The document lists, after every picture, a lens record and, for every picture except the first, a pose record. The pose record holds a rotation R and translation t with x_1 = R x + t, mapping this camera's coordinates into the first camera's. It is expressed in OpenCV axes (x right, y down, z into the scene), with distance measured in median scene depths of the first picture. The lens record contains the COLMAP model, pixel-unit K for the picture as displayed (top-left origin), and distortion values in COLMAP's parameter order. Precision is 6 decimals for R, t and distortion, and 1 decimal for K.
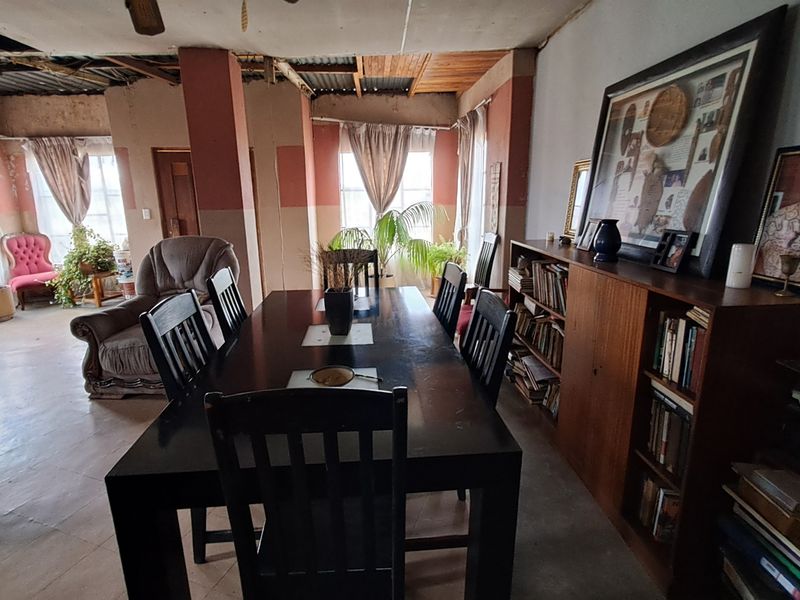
lens RADIAL K [[420.0, 0, 400.0], [0, 420.0, 300.0], [0, 0, 1]] dist [0.001897, 0.000273]
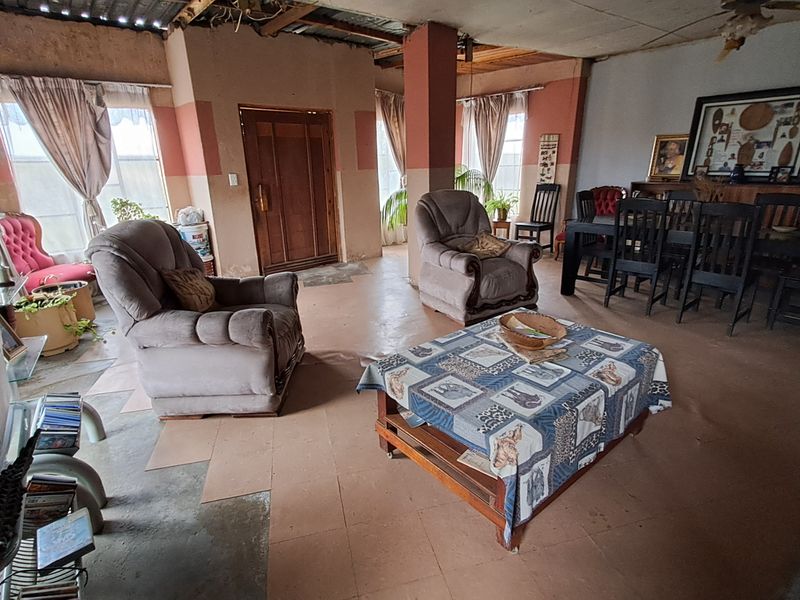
lens RADIAL K [[420.0, 0, 400.0], [0, 420.0, 300.0], [0, 0, 1]] dist [0.001897, 0.000273]
pose [[0.820428, -0.181708, 0.542107, -1.136437], [0.146968, 0.983318, 0.107173, 0.003694], [-0.552538, -0.008255, 0.833447, 0.078439]]
